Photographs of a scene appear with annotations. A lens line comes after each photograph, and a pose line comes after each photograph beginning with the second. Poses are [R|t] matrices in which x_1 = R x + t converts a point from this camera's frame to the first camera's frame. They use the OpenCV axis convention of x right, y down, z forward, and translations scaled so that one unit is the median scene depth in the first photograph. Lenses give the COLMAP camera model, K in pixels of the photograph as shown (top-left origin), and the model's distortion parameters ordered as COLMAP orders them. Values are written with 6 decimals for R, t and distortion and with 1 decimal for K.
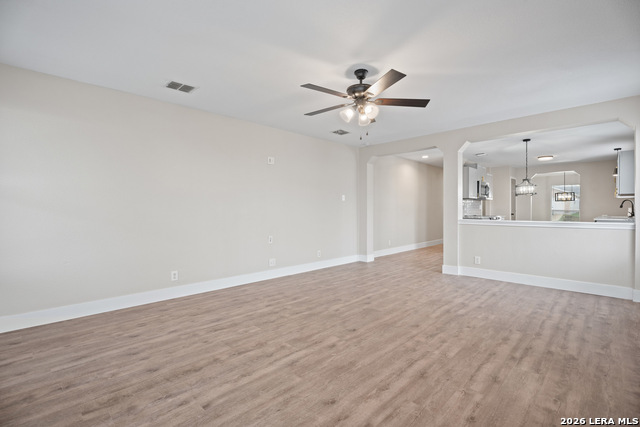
lens RADIAL K [[298.7, 0, 316.4], [0, 298.7, 211.1], [0, 0, 1]] dist [-0.013197, -0.000108]
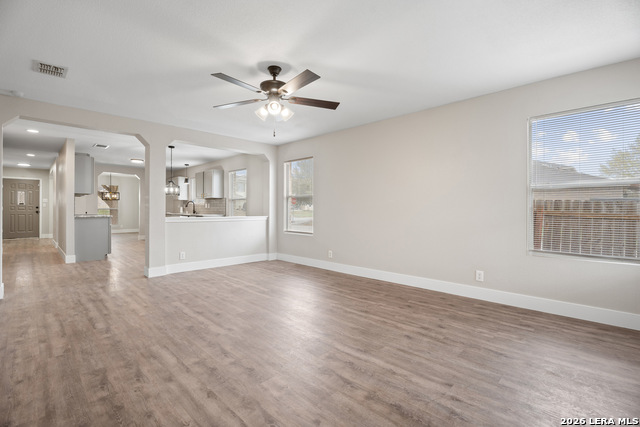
lens RADIAL K [[293.3, 0, 321.7], [0, 293.3, 212.3], [0, 0, 1]] dist [-0.011974, 0.000179]
pose [[-0.014926, -0.008511, 0.999852, -0.895104], [-0.001842, 0.999962, 0.008484, 0.002114], [-0.999887, -0.001715, -0.014941, 0.921980]]
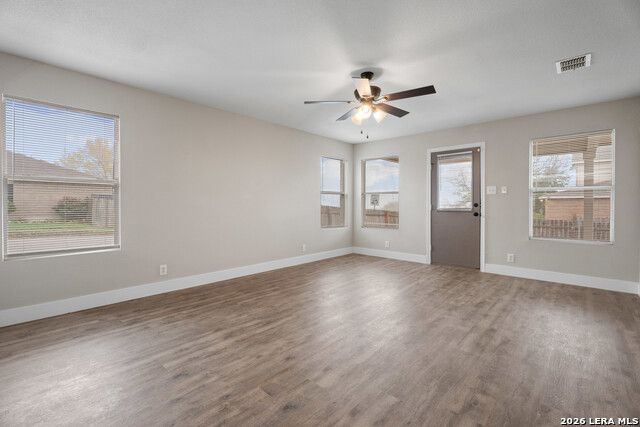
lens RADIAL K [[284.9, 0, 316.1], [0, 284.9, 205.5], [0, 0, 1]] dist [-0.001832, -0.000188]
pose [[-0.999171, 0.001348, -0.040686, 0.401561], [0.001246, 0.999996, 0.002531, -0.001454], [0.040690, 0.002478, -0.999169, 2.167442]]
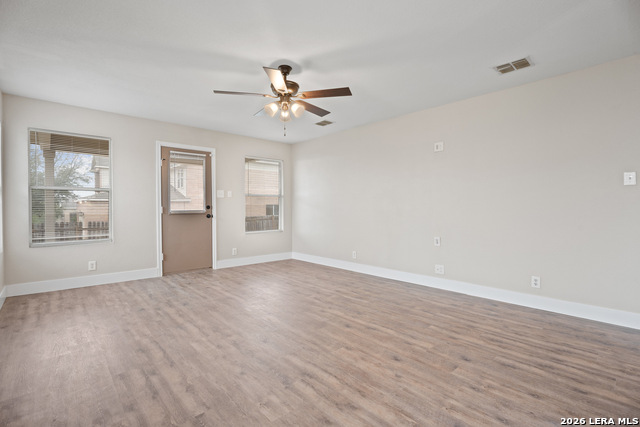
lens RADIAL K [[298.7, 0, 316.4], [0, 298.7, 211.1], [0, 0, 1]] dist [-0.013197, -0.000108]
pose [[-0.057091, 0.015876, -0.998243, 1.235172], [-0.000431, 0.999873, 0.015927, -0.004556], [0.998369, 0.001339, -0.057077, 1.252332]]
